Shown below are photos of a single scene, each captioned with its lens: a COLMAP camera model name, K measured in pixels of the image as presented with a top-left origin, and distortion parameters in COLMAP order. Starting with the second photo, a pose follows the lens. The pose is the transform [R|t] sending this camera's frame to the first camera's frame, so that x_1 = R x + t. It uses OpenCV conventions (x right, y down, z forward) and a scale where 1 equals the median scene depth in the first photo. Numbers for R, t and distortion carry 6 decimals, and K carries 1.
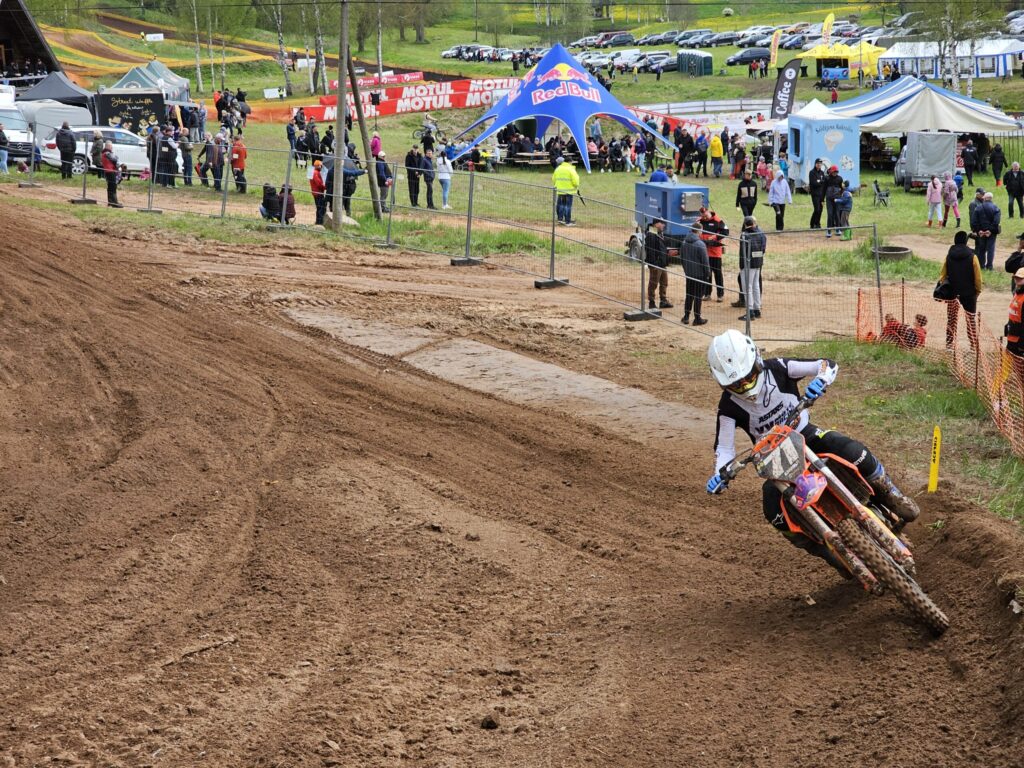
lens RADIAL K [[1979.6, 0, 492.1], [0, 1979.6, 470.8], [0, 0, 1]] dist [-0.257372, 2.293974]
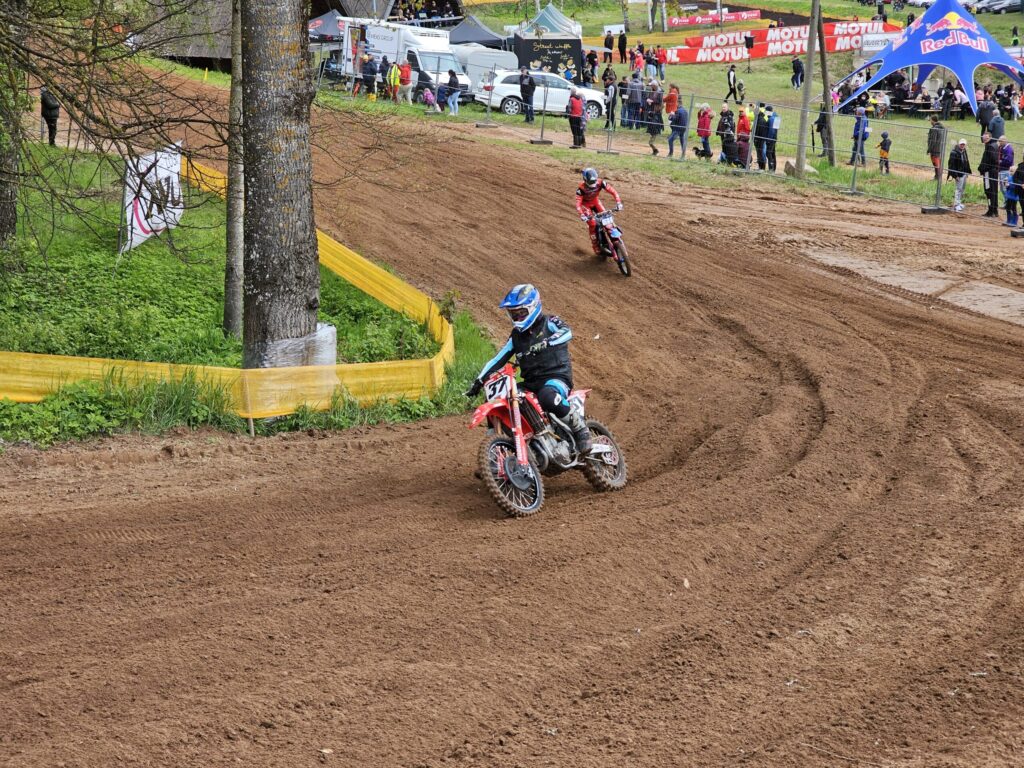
lens RADIAL K [[2001.5, 0, 466.1], [0, 2001.5, 409.6], [0, 0, 1]] dist [0.021917, 0.060690]
pose [[0.988753, 0.042149, -0.143495, -0.097447], [-0.041887, 0.999111, 0.004844, 0.009348], [0.143571, 0.001221, 0.989639, -0.127044]]
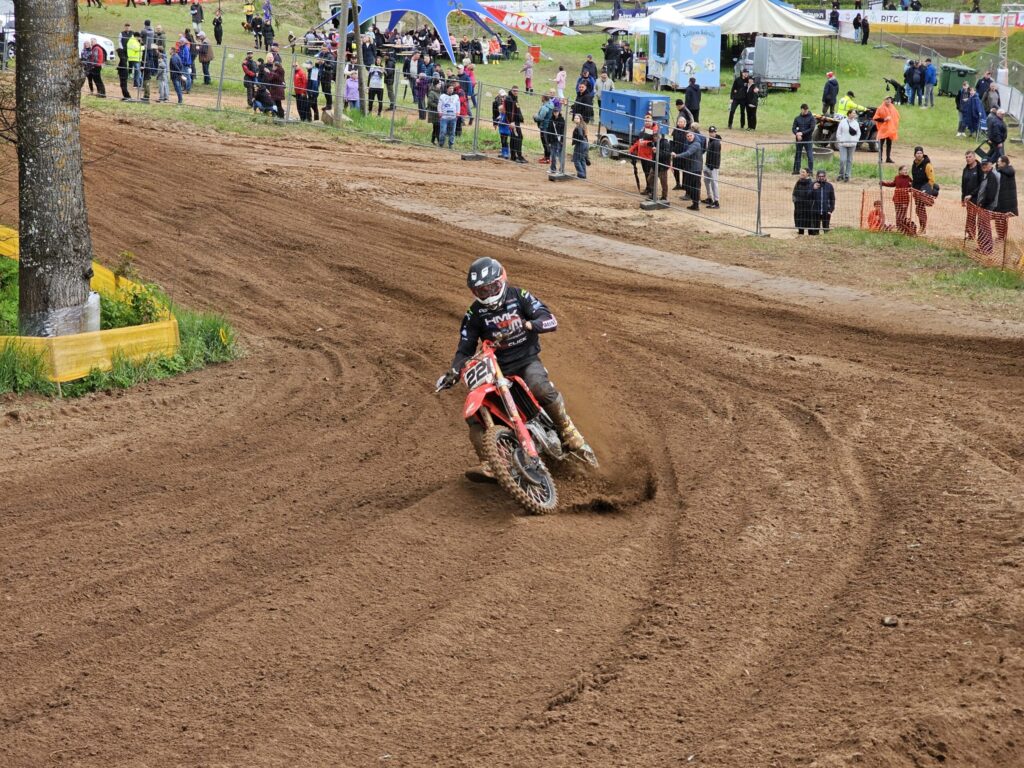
lens RADIAL K [[2037.8, 0, 498.7], [0, 2037.8, 319.0], [0, 0, 1]] dist [0.045959, 0.111108]
pose [[0.987112, 0.000775, 0.160027, -0.177976], [0.001329, 0.999914, -0.013040, 0.006836], [-0.160023, 0.013085, 0.987027, -0.192778]]
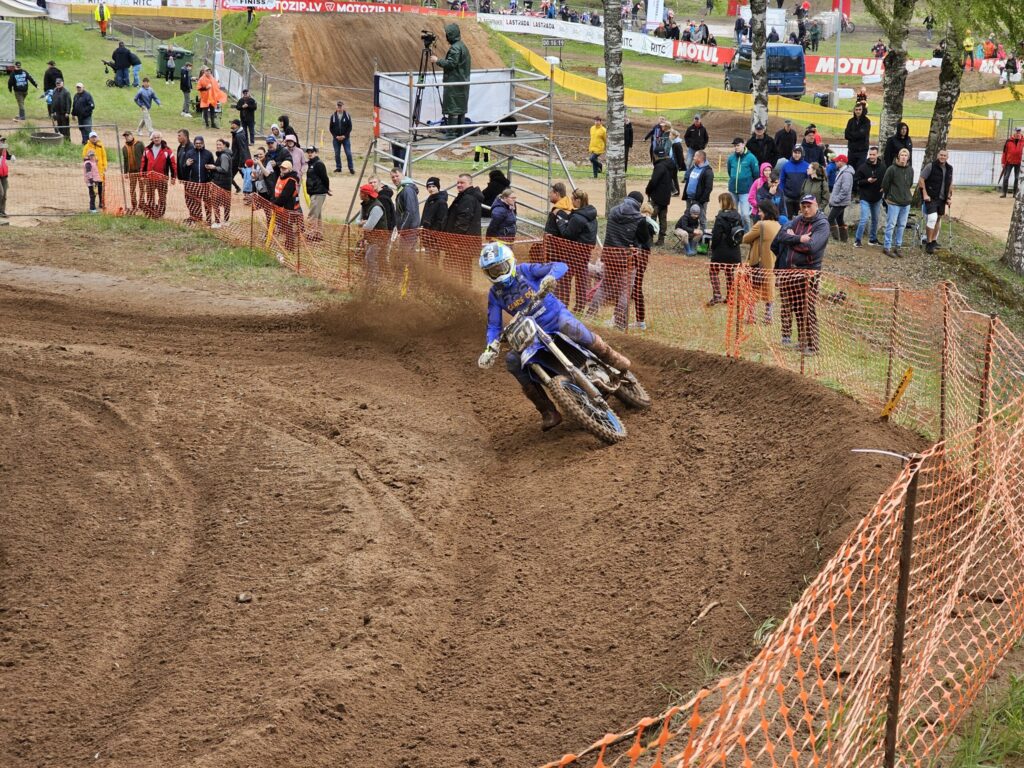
lens RADIAL K [[2034.0, 0, 583.8], [0, 2034.0, 329.7], [0, 0, 1]] dist [0.018120, 0.129774]
pose [[0.833734, -0.060964, 0.548790, -0.193630], [0.062645, 0.997913, 0.015685, 0.005576], [-0.548601, 0.021302, 0.835813, -0.191673]]
